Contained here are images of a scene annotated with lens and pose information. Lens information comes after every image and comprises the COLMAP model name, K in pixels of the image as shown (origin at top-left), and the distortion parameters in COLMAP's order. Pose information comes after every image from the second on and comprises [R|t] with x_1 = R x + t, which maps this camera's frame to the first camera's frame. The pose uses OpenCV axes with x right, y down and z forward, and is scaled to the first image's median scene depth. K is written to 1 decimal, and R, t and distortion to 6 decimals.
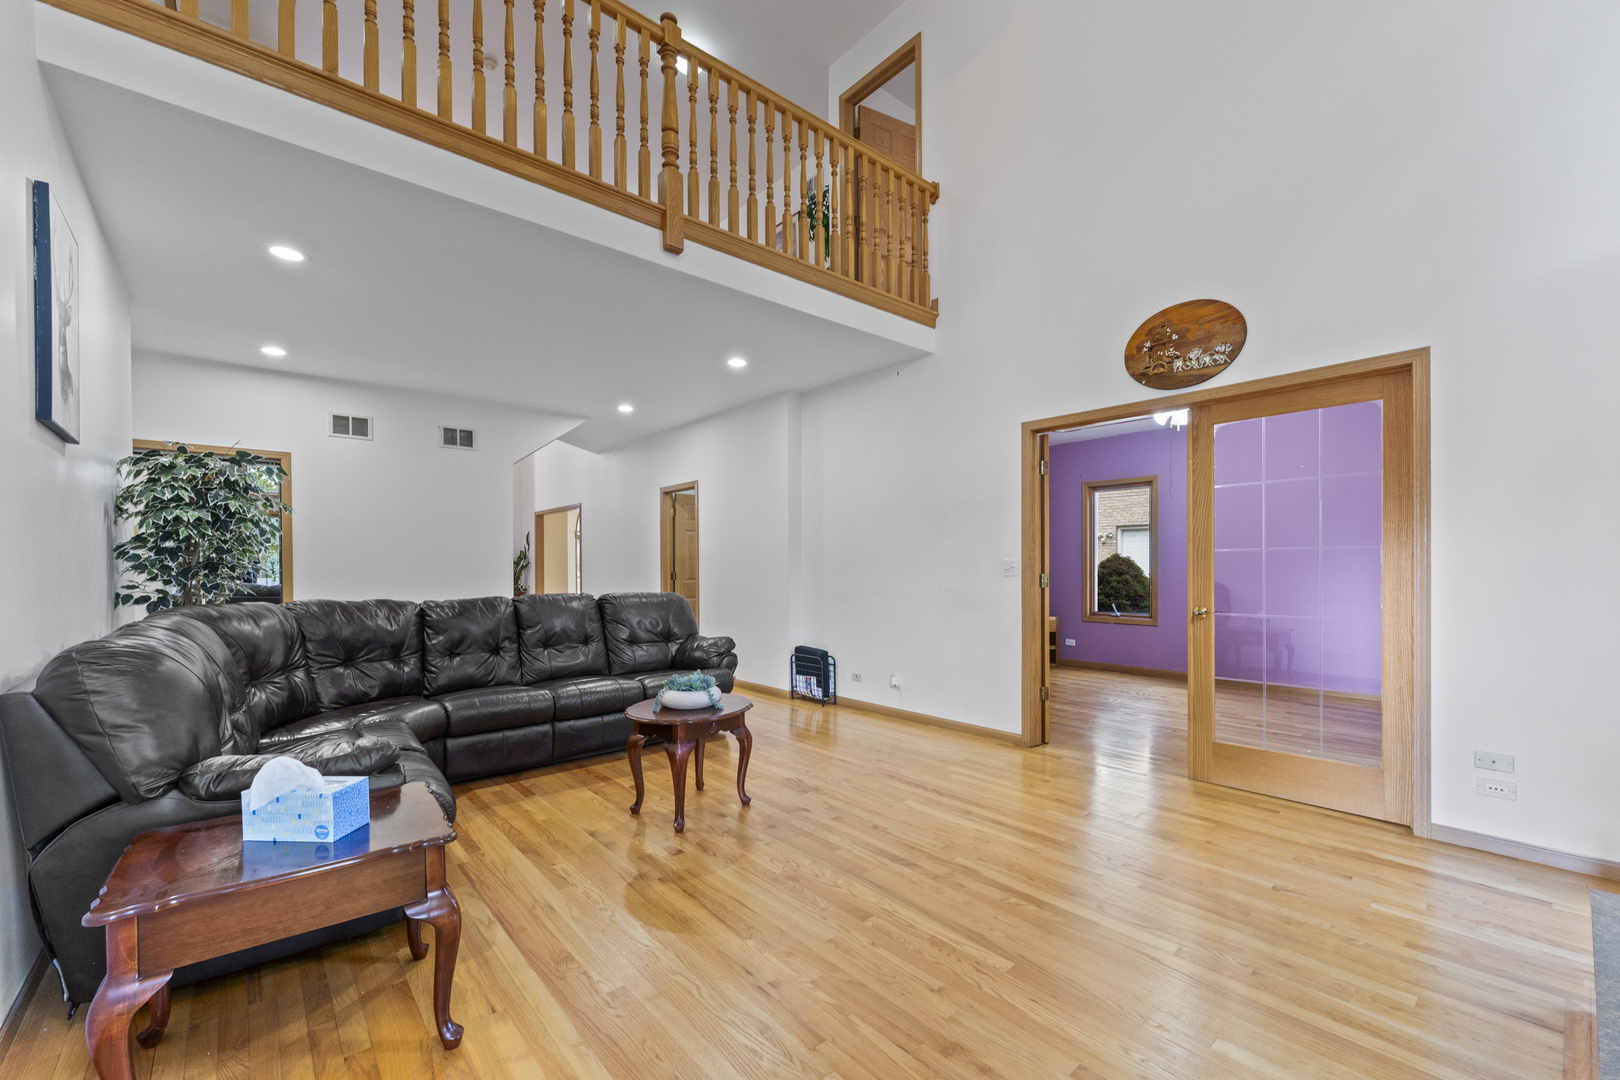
lens RADIAL K [[654.7, 0, 829.3], [0, 654.7, 569.8], [0, 0, 1]] dist [-0.000737, 0.000768]
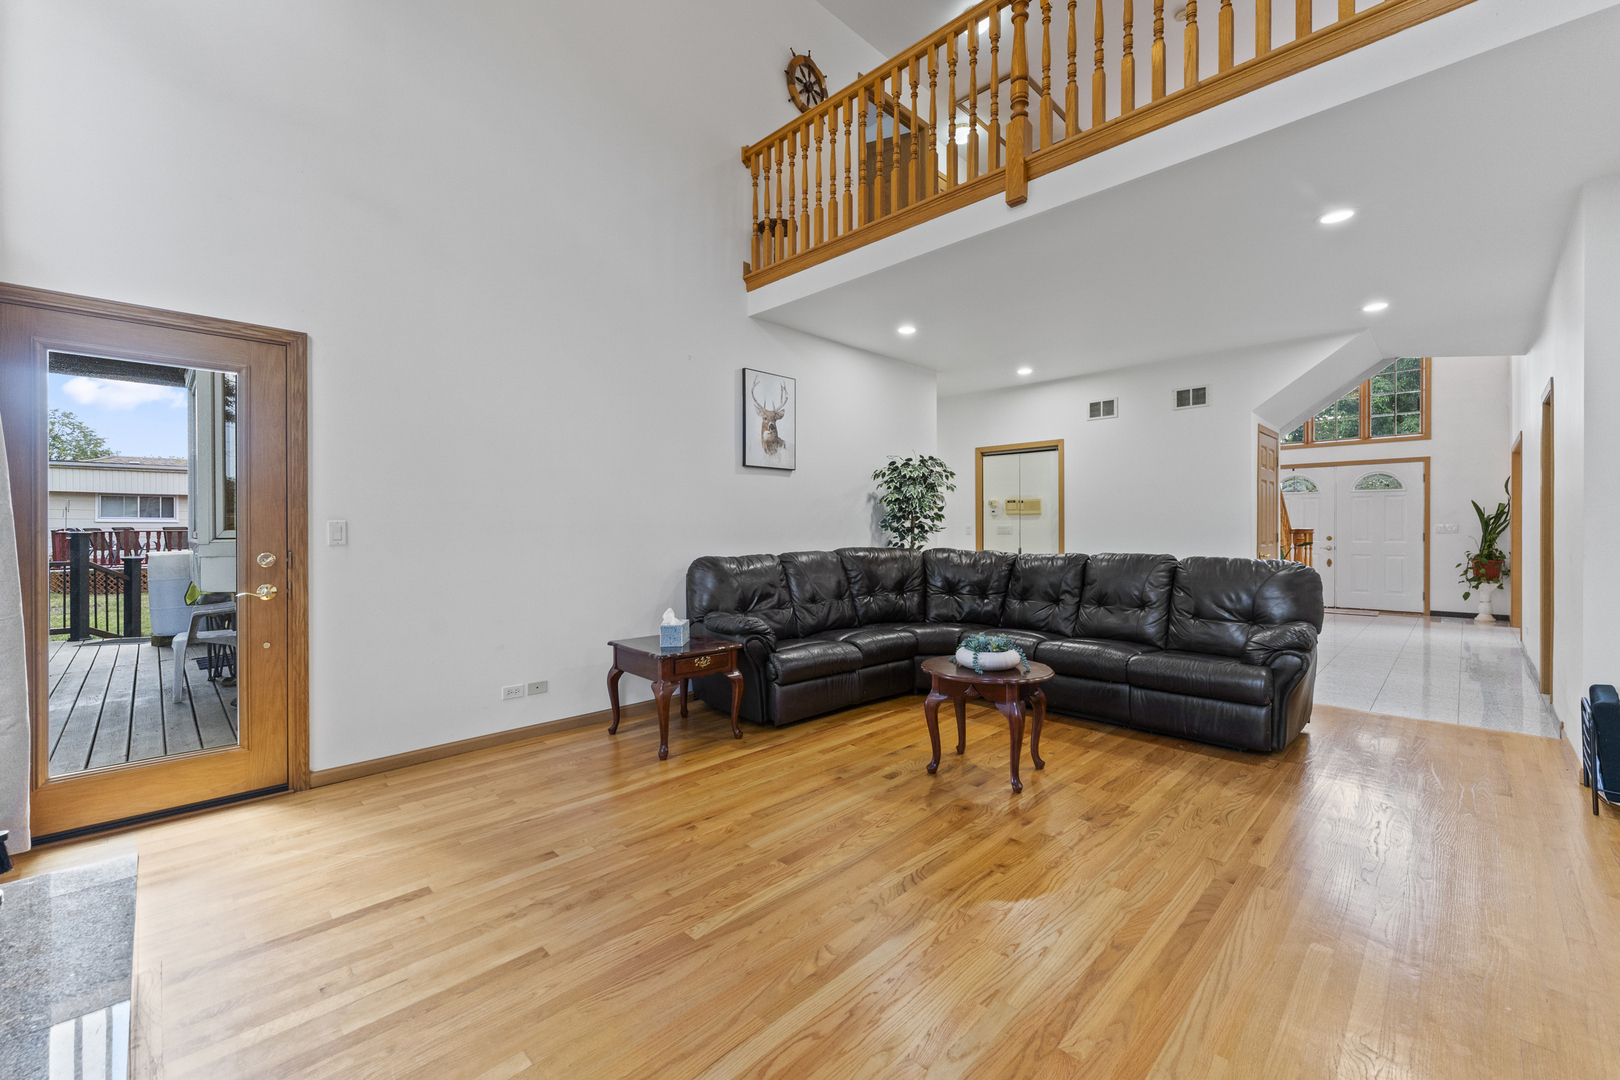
lens RADIAL K [[654.7, 0, 812.8], [0, 654.7, 530.9], [0, 0, 1]] dist [-0.000737, 0.000768]
pose [[0.066289, 0.009560, -0.997755, 0.634315], [-0.003397, 0.999950, 0.009356, -0.006249], [0.997795, 0.002770, 0.066319, 0.559723]]
